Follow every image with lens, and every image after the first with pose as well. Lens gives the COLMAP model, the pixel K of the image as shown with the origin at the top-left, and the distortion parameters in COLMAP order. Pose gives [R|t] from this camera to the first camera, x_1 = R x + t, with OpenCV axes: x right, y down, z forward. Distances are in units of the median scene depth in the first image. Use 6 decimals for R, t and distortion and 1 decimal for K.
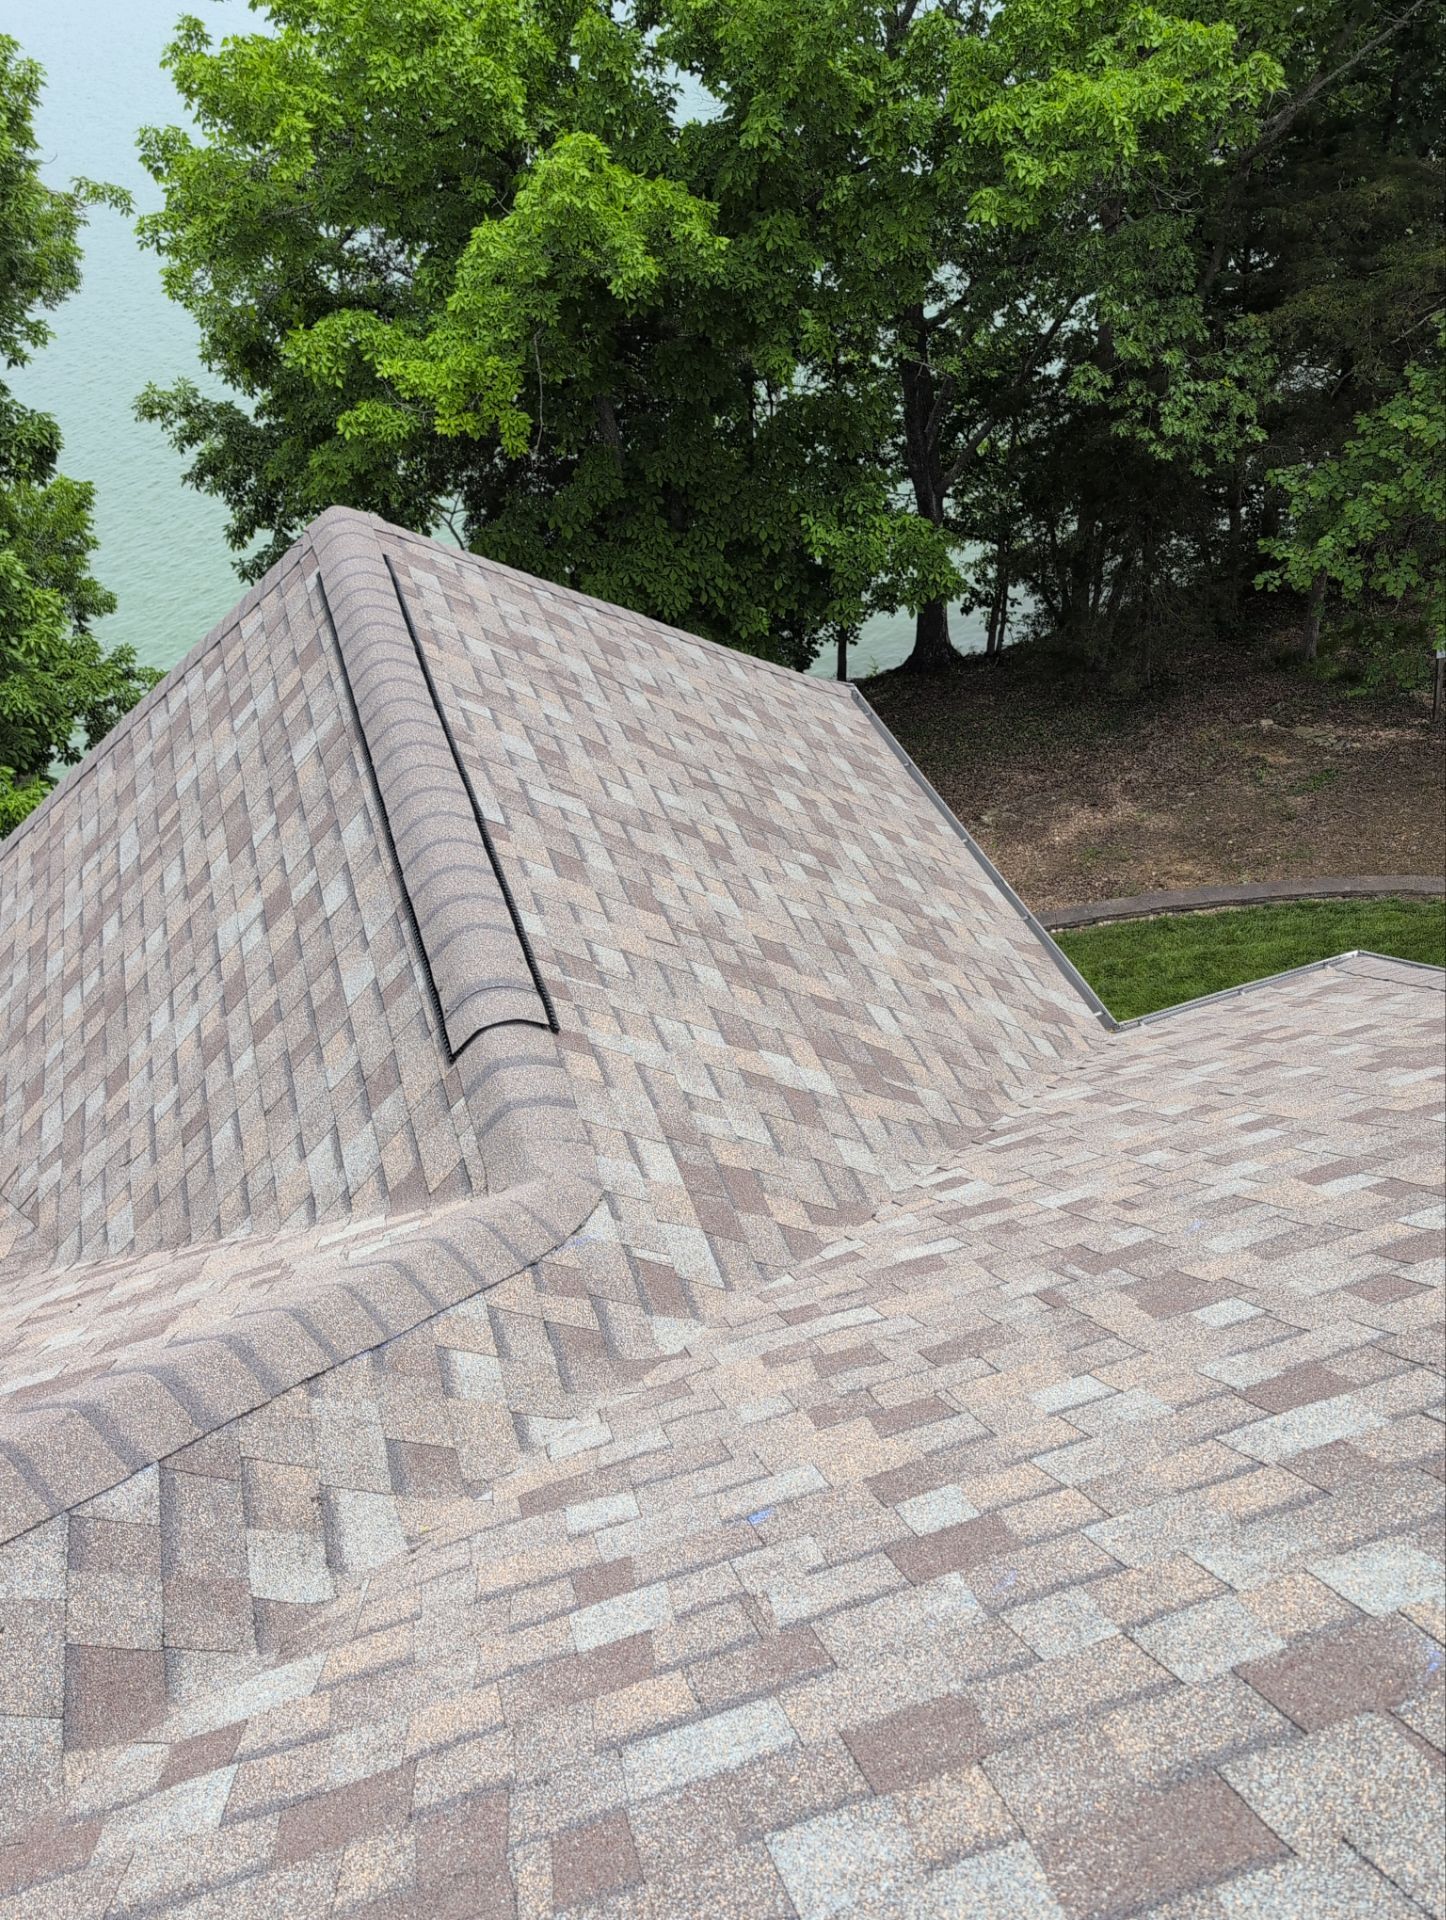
lens RADIAL K [[1617.4, 0, 733.8], [0, 1617.4, 966.7], [0, 0, 1]] dist [0.011267, -0.003537]
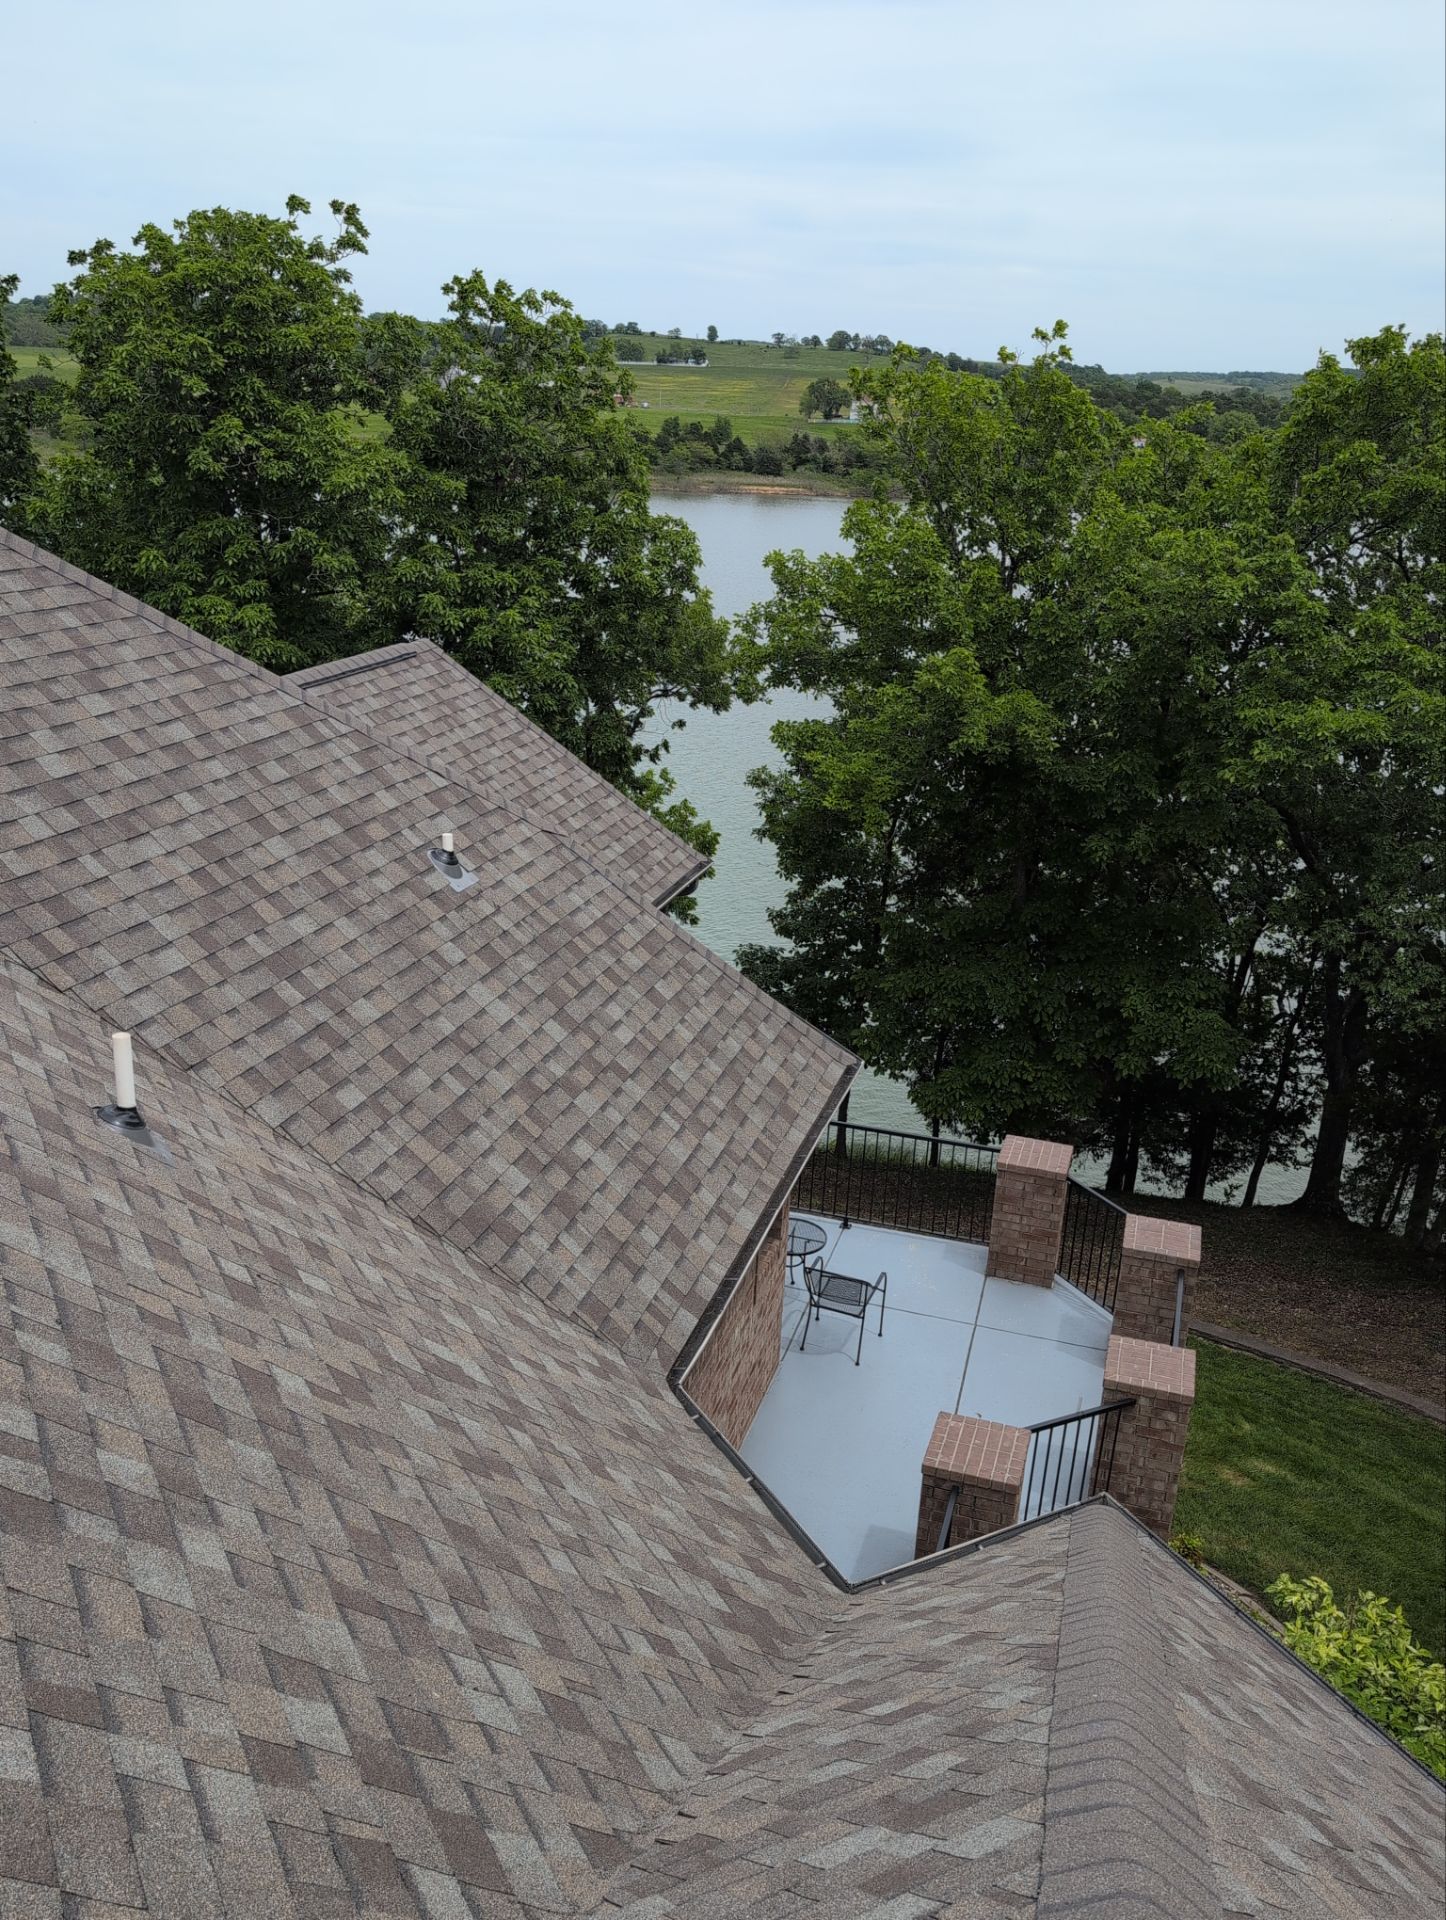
lens RADIAL K [[1614.8, 0, 735.2], [0, 1614.8, 965.7], [0, 0, 1]] dist [0.013258, -0.003001]
pose [[0.821630, 0.318023, -0.473059, 0.504640], [-0.456971, 0.863567, -0.213139, 0.147268], [0.340735, 0.391296, 0.854860, -0.221900]]
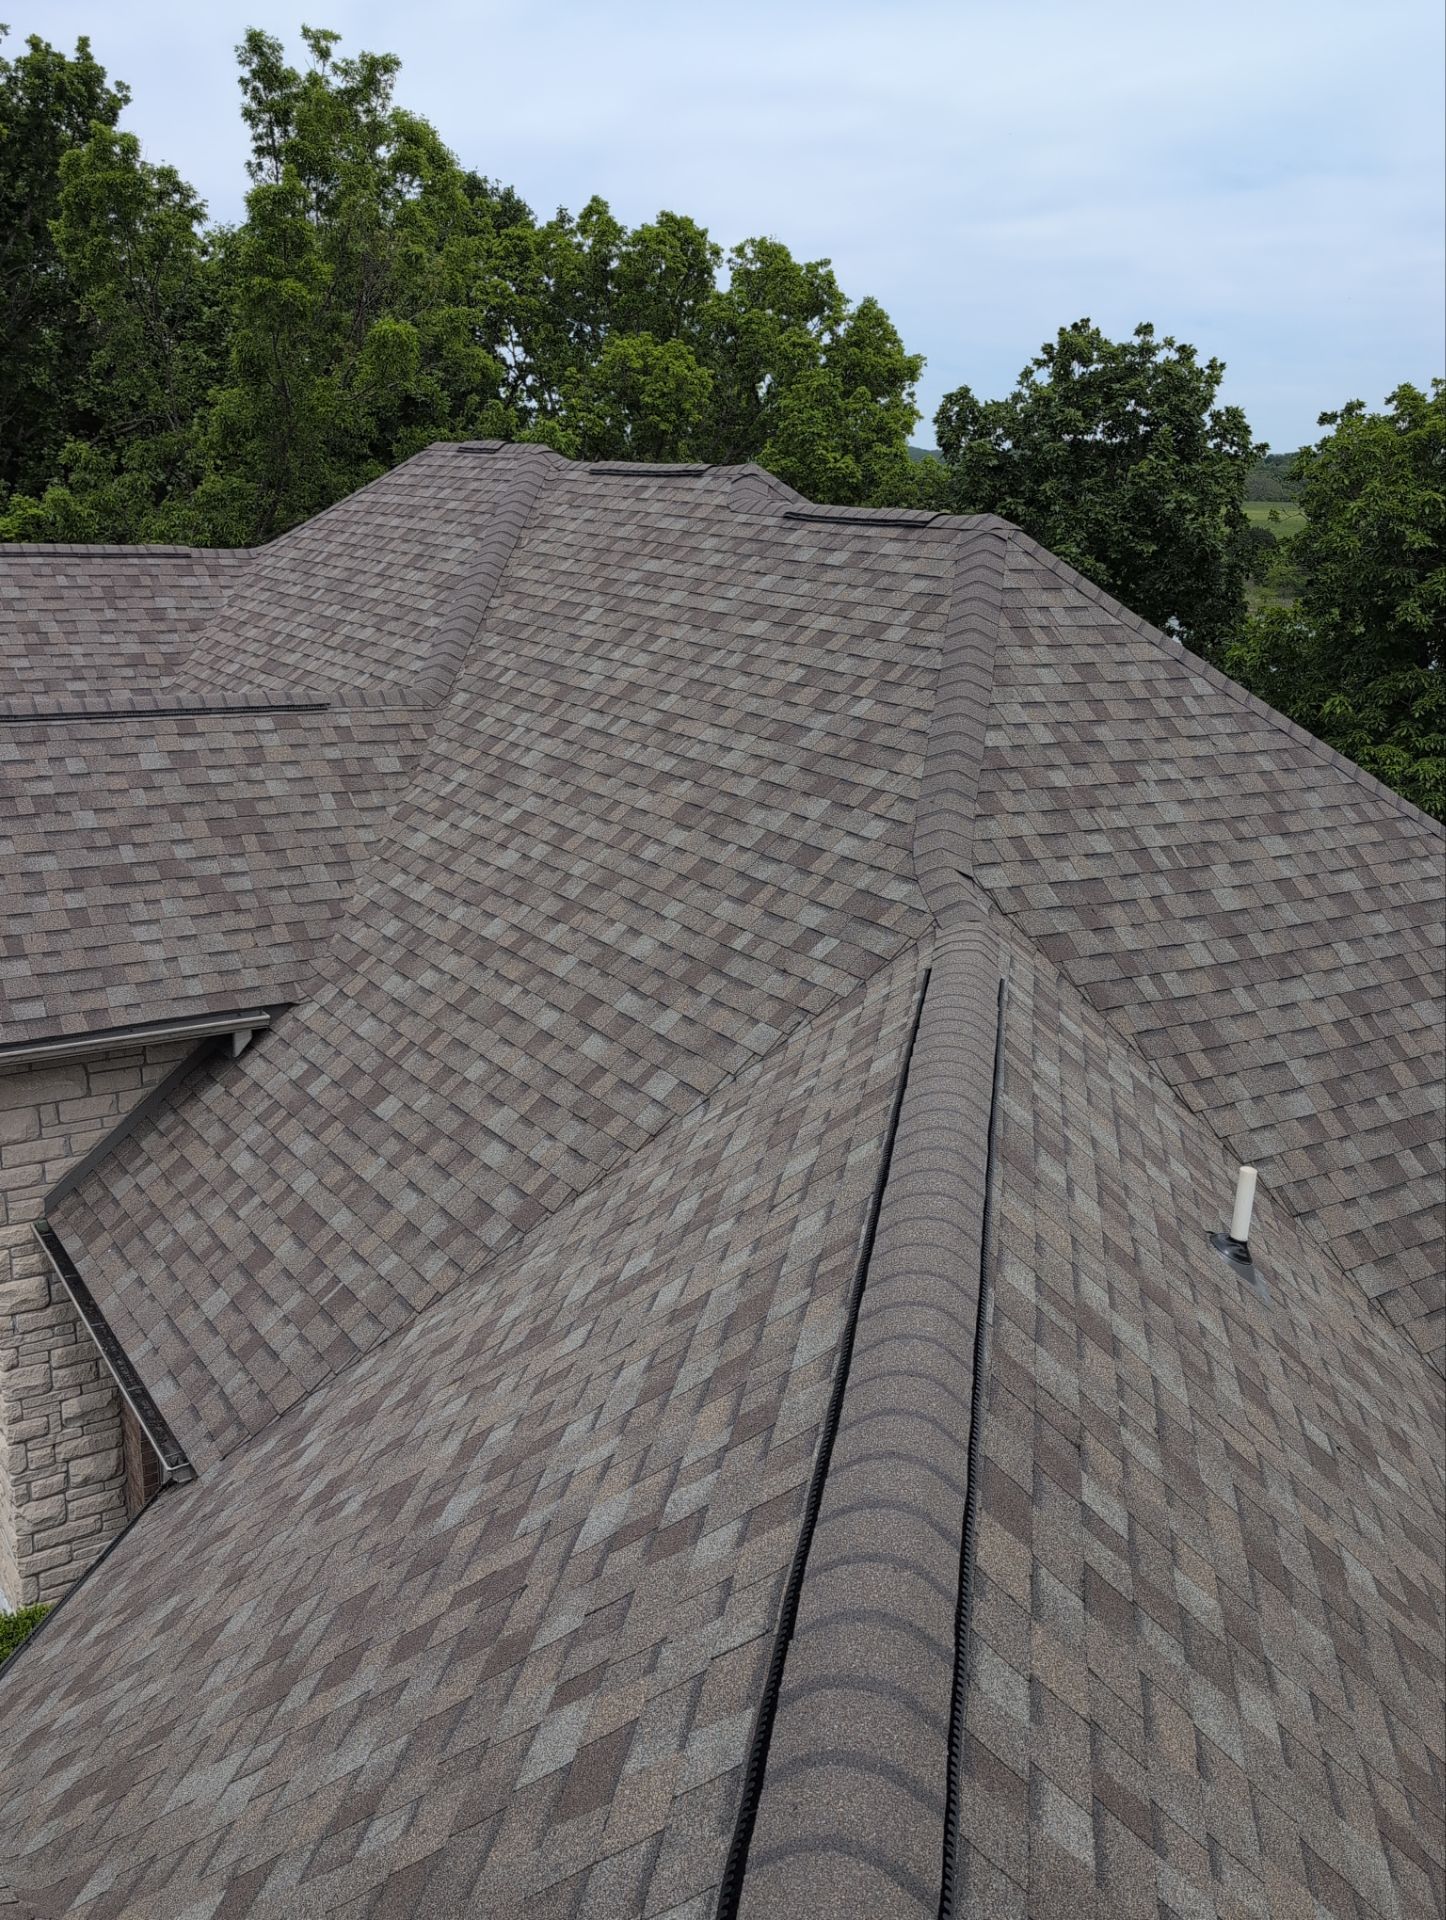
lens RADIAL K [[1614.8, 0, 735.2], [0, 1614.8, 965.7], [0, 0, 1]] dist [0.013258, -0.003001]
pose [[0.286978, 0.379308, -0.879642, 0.500420], [-0.665832, 0.739164, 0.101509, 0.151734], [0.688703, 0.556562, 0.464679, -0.230708]]
